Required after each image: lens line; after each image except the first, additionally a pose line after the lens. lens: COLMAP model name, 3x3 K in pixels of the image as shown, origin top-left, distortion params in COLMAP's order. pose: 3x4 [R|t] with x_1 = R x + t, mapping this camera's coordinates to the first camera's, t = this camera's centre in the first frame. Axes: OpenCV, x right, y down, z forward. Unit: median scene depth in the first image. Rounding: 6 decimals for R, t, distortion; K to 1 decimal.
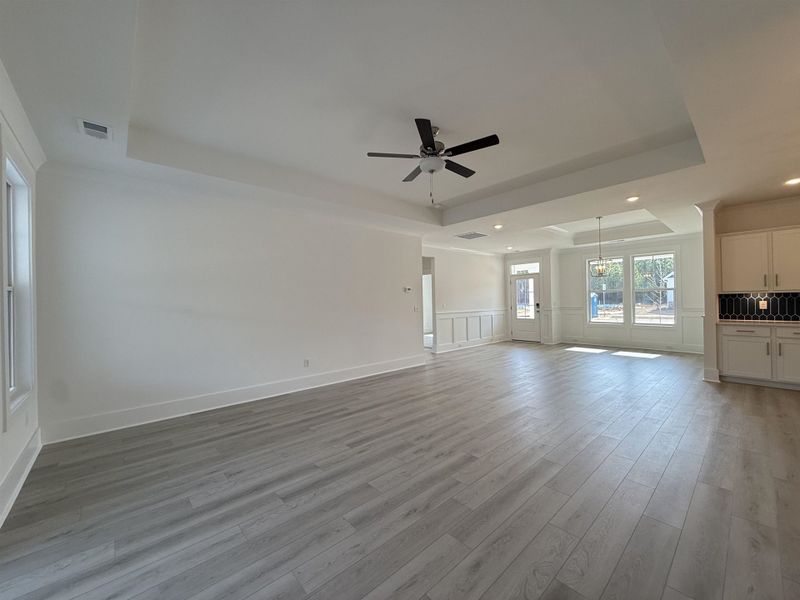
lens RADIAL K [[318.5, 0, 399.6], [0, 318.5, 299.0], [0, 0, 1]] dist [-0.000177, 0.000002]
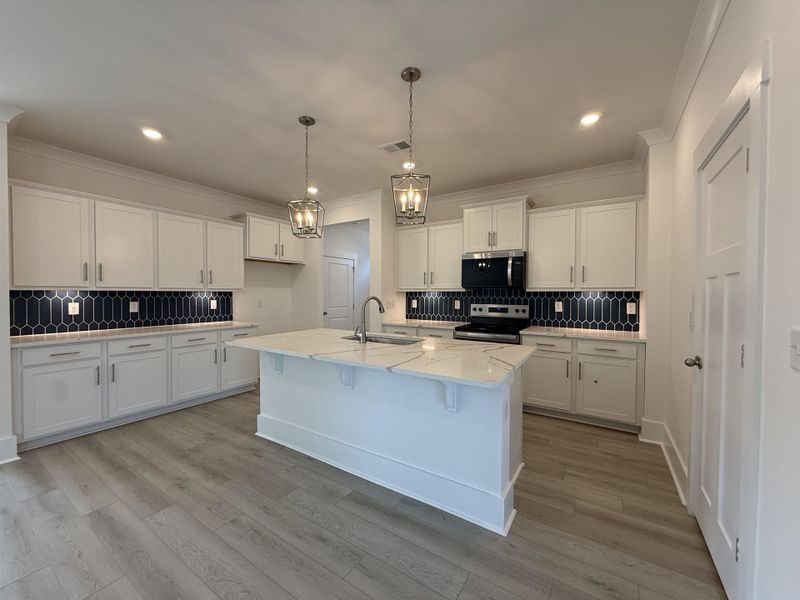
lens RADIAL K [[318.5, 0, 398.9], [0, 318.5, 300.0], [0, 0, 1]] dist [-0.000177, 0.000002]
pose [[-0.257468, -0.001558, 0.966285, 0.333825], [-0.004234, 0.999991, 0.000484, -0.002269], [-0.966277, -0.003966, -0.257473, 0.523841]]
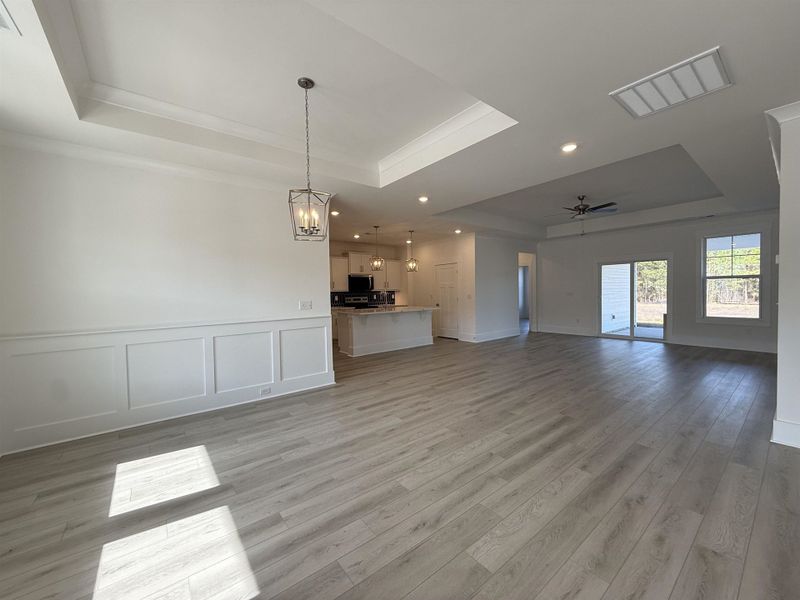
lens RADIAL K [[318.5, 0, 400.6], [0, 318.5, 299.4], [0, 0, 1]] dist [-0.000177, 0.000002]
pose [[-0.997531, 0.034917, 0.060932, 0.705534], [0.035991, 0.999214, 0.016629, 0.000628], [-0.060303, 0.018781, -0.998003, 1.938731]]
